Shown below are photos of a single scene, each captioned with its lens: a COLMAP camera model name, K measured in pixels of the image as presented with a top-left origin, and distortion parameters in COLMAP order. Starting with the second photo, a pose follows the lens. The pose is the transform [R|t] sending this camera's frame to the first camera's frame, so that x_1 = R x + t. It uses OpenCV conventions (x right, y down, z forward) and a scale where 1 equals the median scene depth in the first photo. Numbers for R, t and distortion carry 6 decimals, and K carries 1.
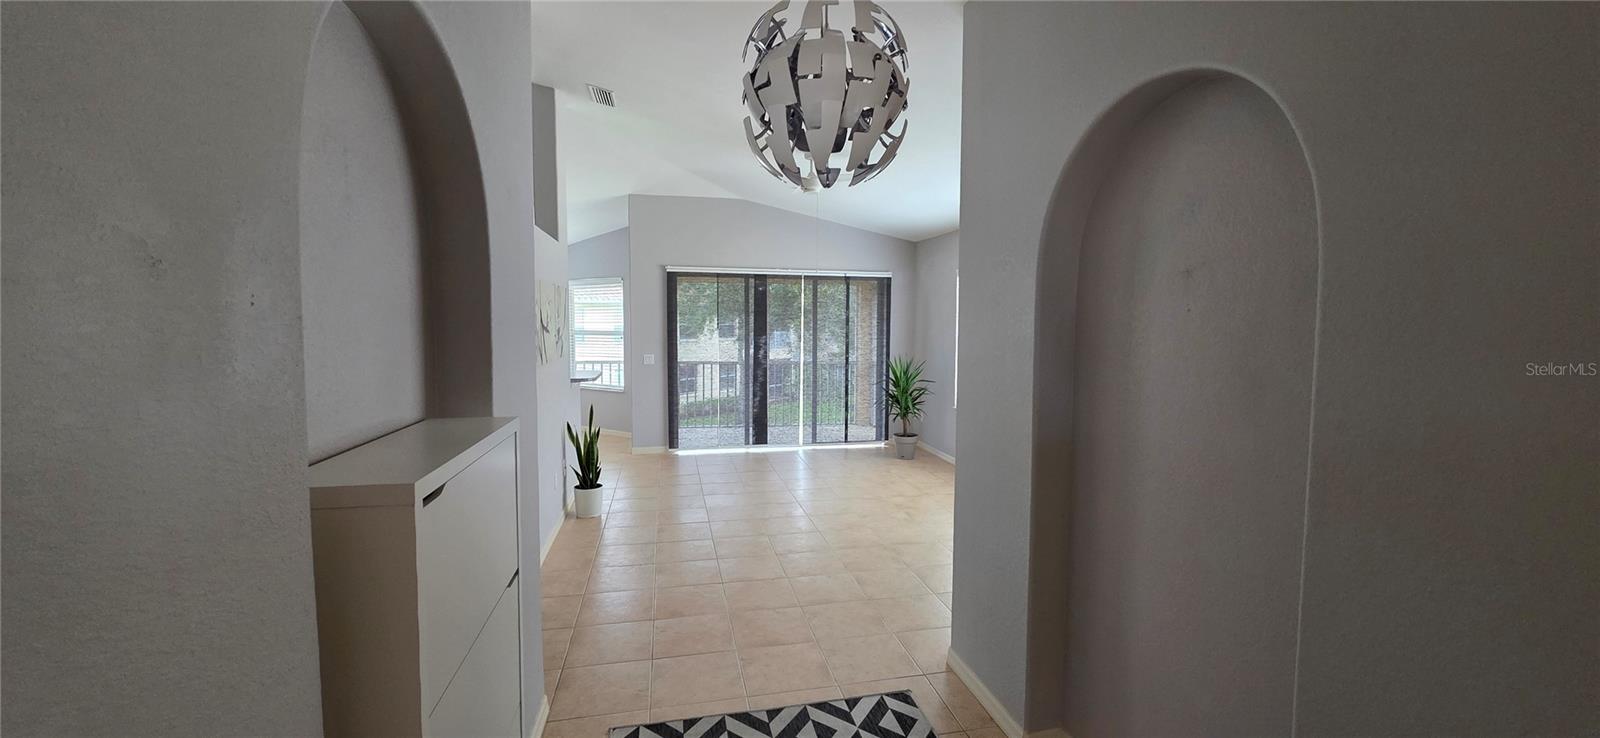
lens RADIAL K [[632.7, 0, 801.1], [0, 632.7, 368.1], [0, 0, 1]] dist [0.003302, -0.000186]
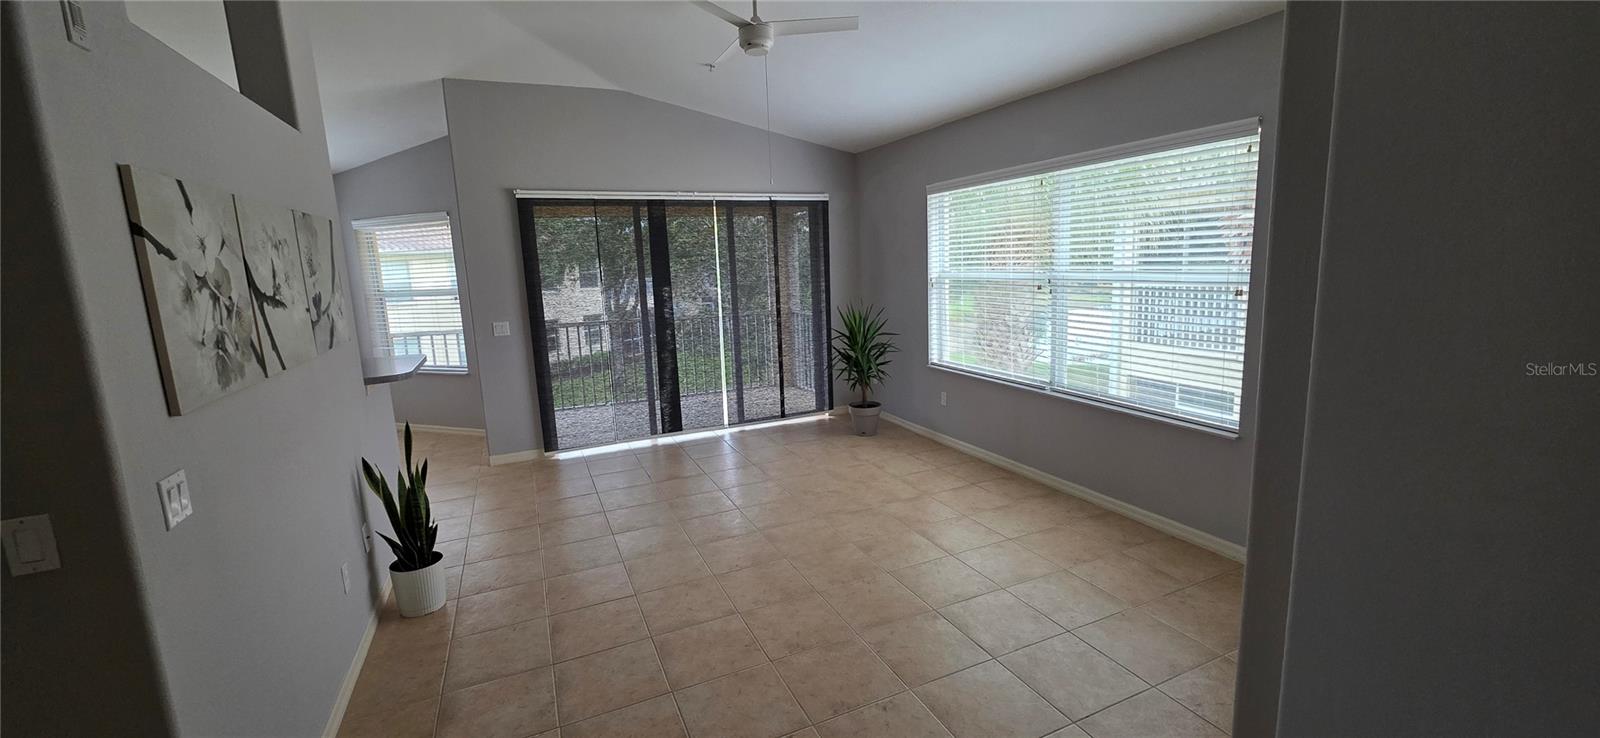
lens RADIAL K [[632.7, 0, 802.3], [0, 632.7, 369.1], [0, 0, 1]] dist [0.003302, -0.000186]
pose [[0.976309, -0.077885, 0.201878, -0.060614], [0.058728, 0.993332, 0.099212, -0.019068], [-0.208259, -0.085005, 0.974373, 0.245008]]
